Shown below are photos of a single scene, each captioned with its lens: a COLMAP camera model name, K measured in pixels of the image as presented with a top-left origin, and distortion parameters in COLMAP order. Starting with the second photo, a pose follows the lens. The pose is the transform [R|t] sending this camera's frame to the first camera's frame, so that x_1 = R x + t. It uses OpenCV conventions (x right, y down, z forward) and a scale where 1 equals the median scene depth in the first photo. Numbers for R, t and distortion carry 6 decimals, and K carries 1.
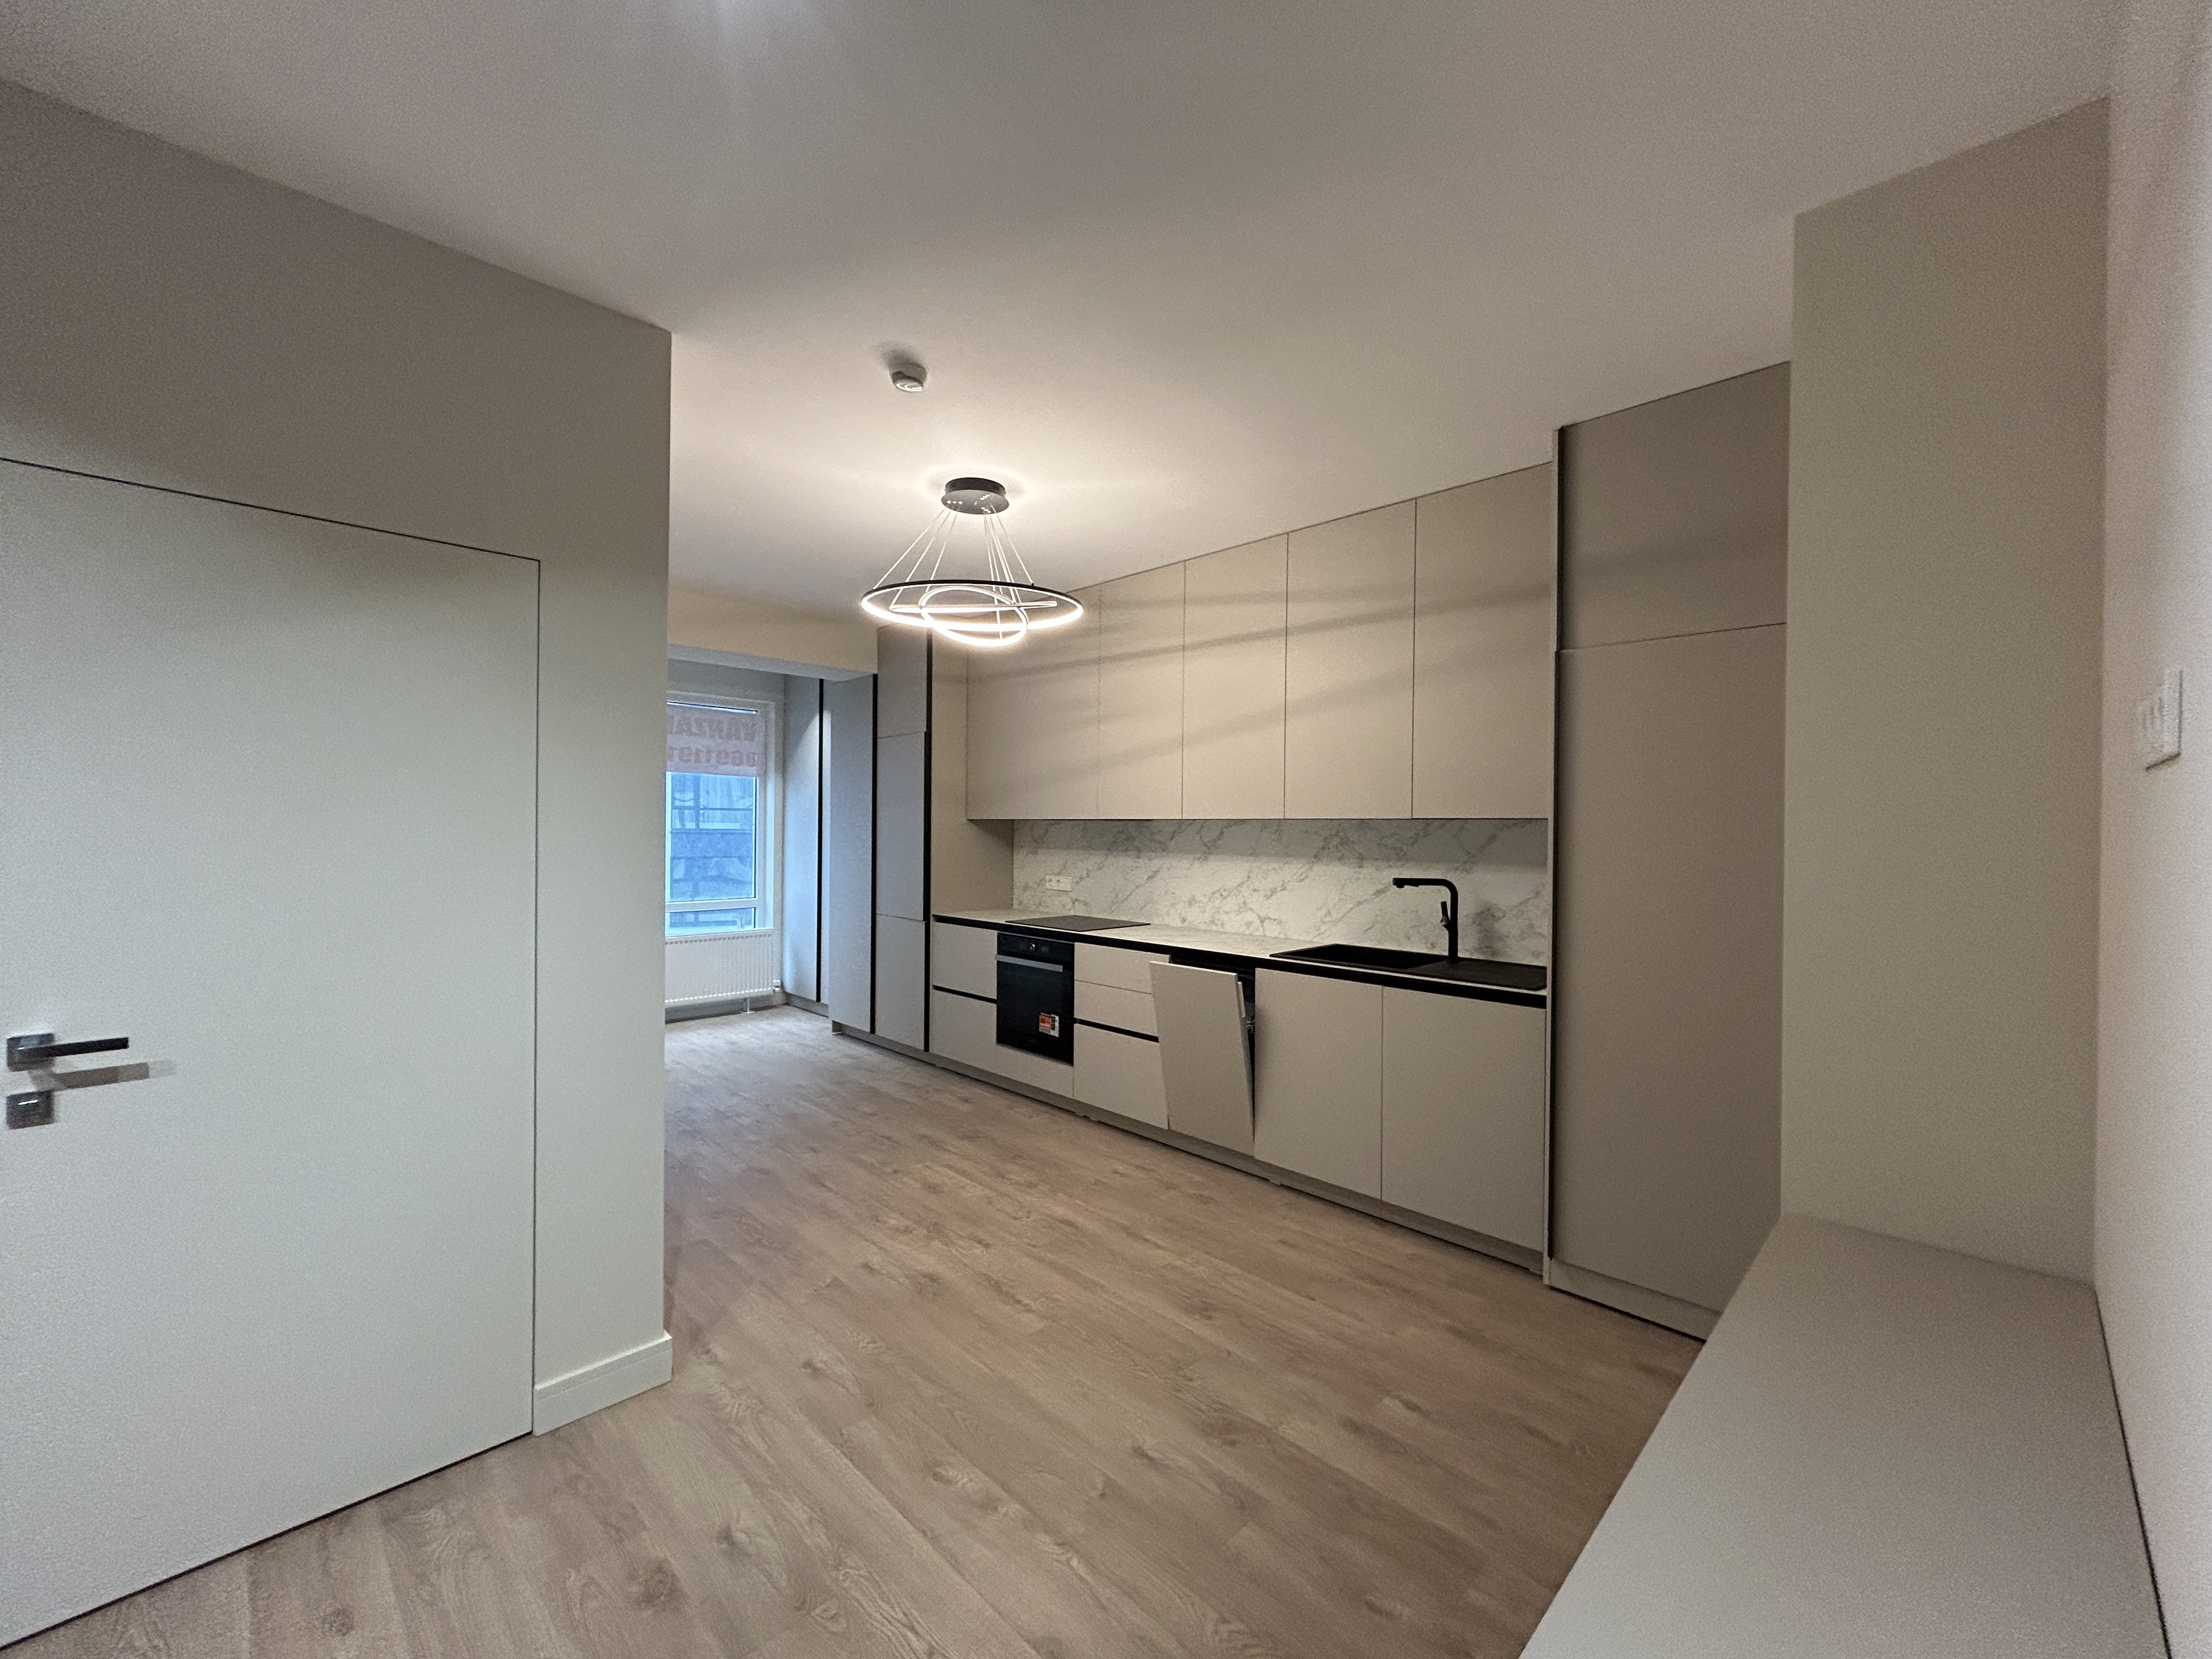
lens RADIAL K [[900.2, 0, 1096.0], [0, 900.2, 833.5], [0, 0, 1]] dist [0.000406, -0.000477]
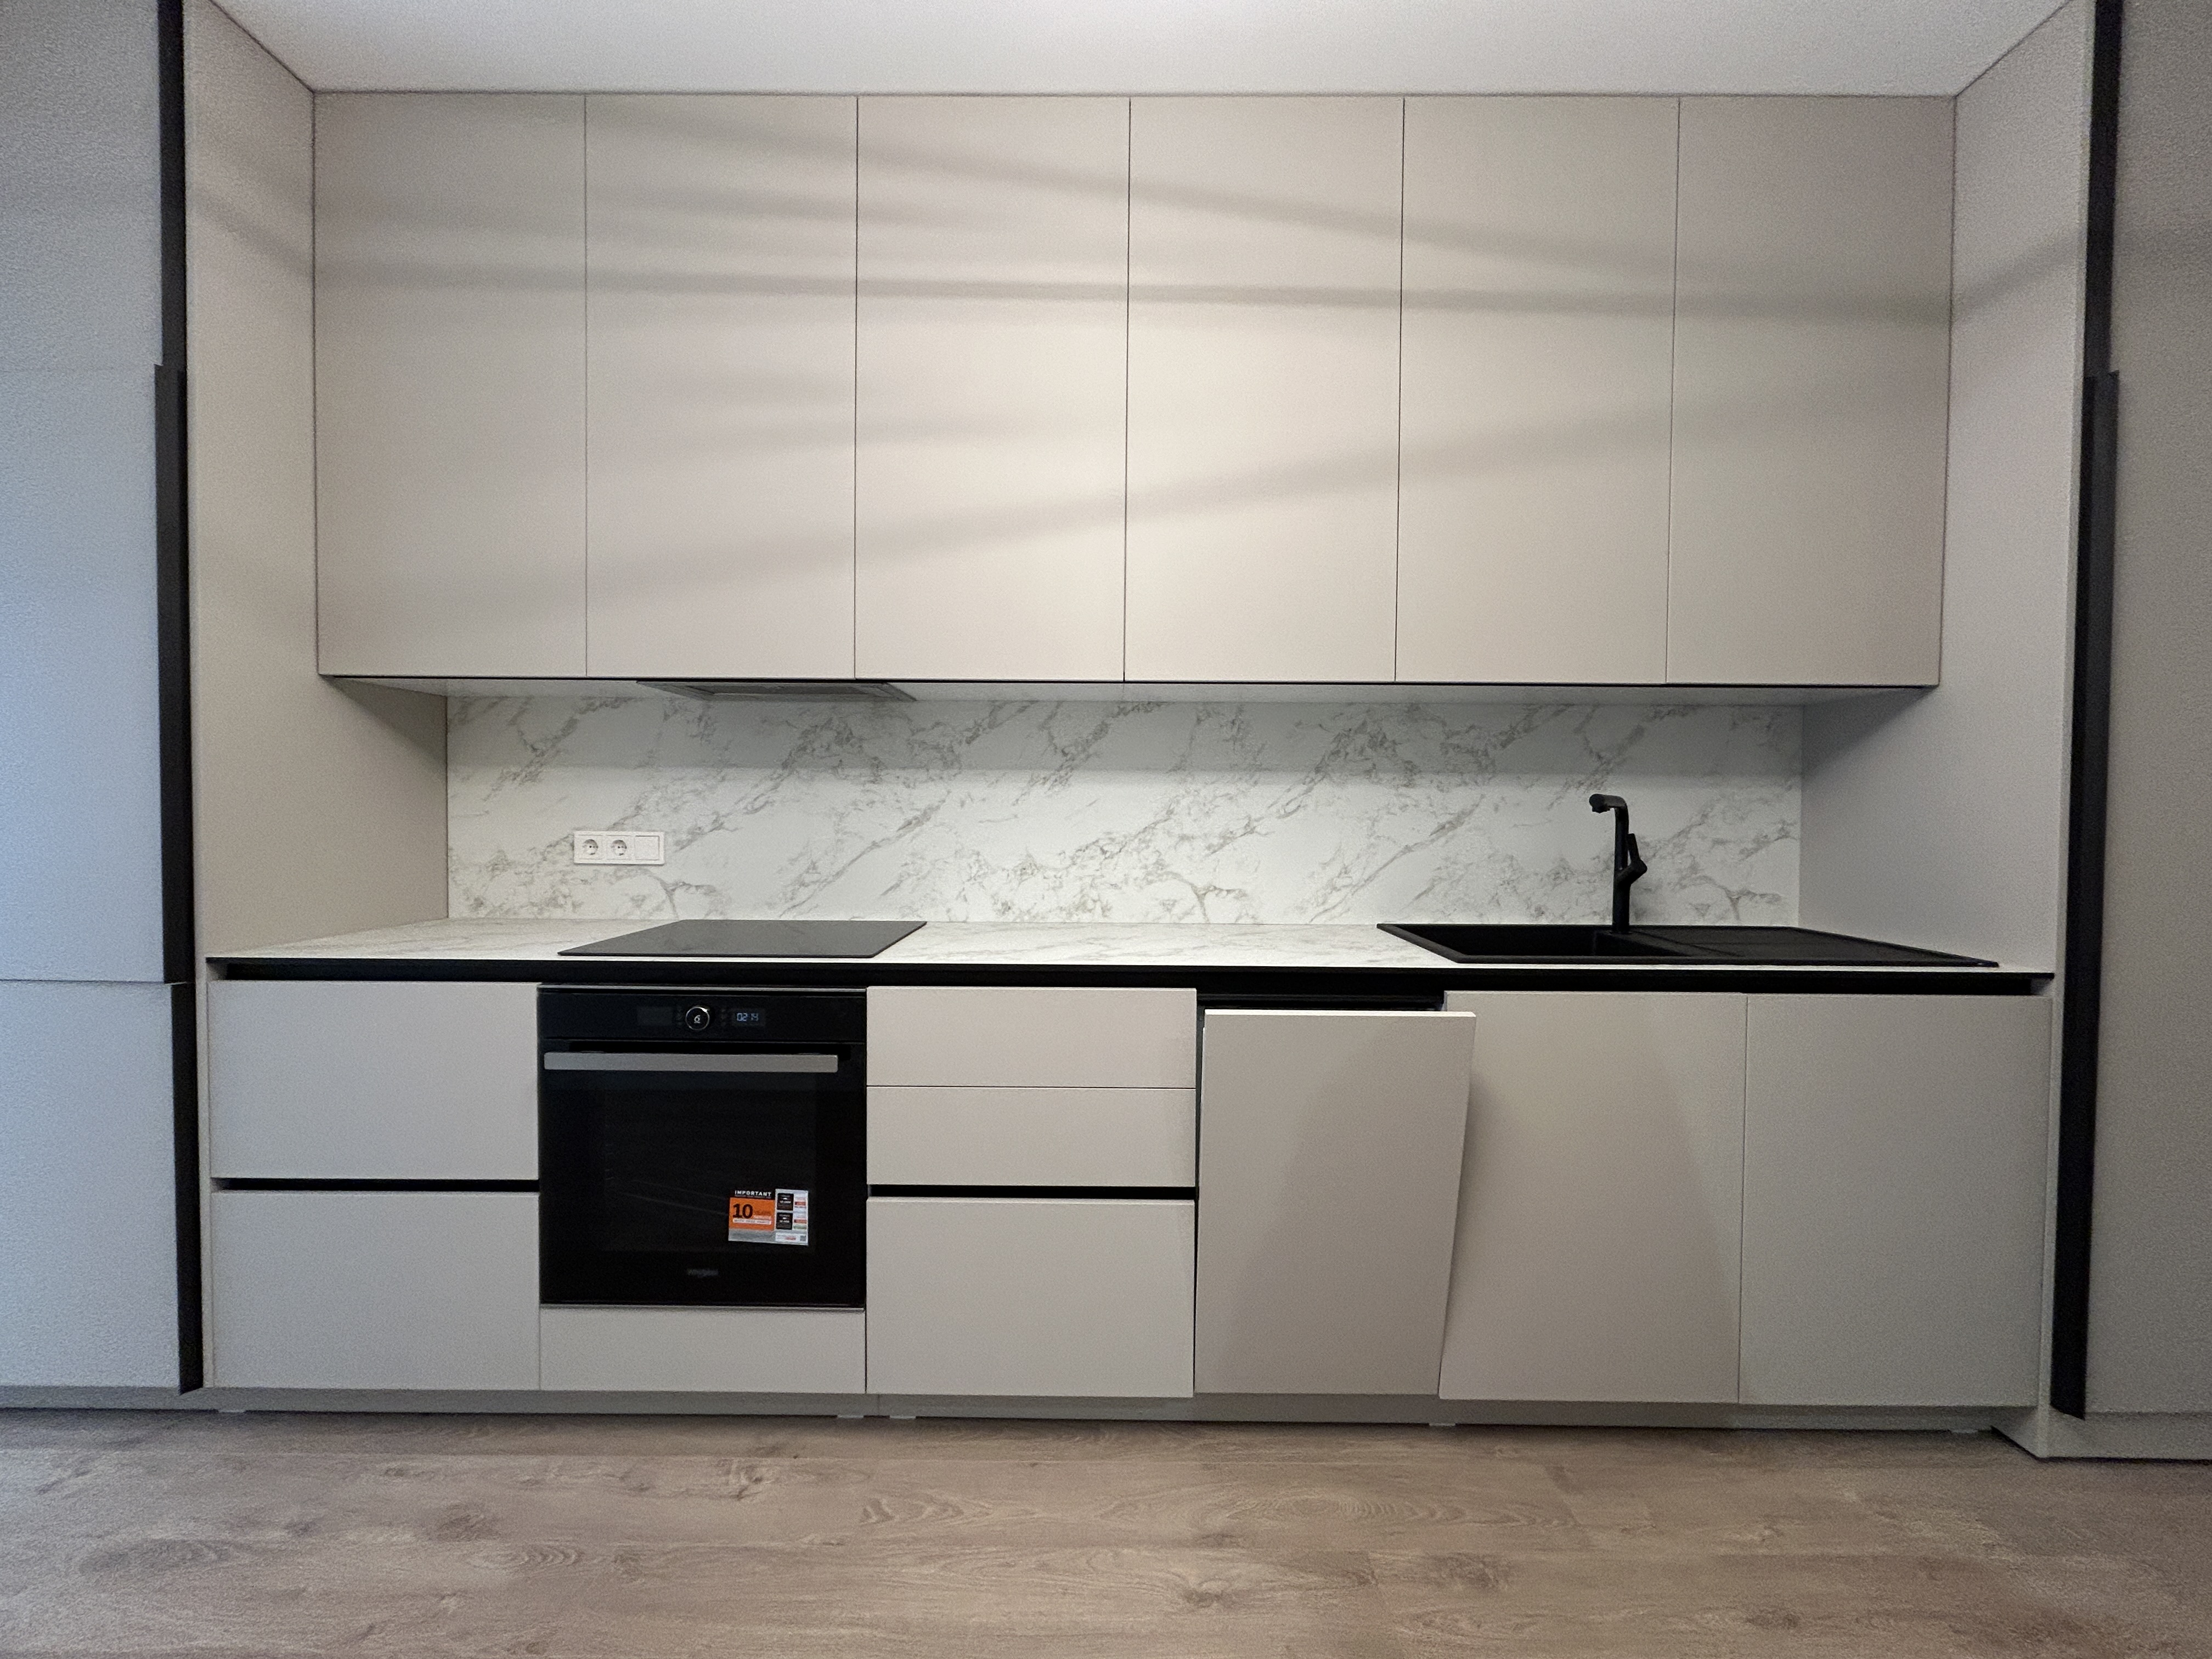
lens RADIAL K [[900.2, 0, 1096.0], [0, 900.2, 833.5], [0, 0, 1]] dist [0.000406, -0.000477]
pose [[0.699307, -0.021270, 0.714505, -0.222336], [0.003325, 0.999643, 0.026503, 0.045488], [-0.714814, -0.016158, 0.699128, 0.655436]]
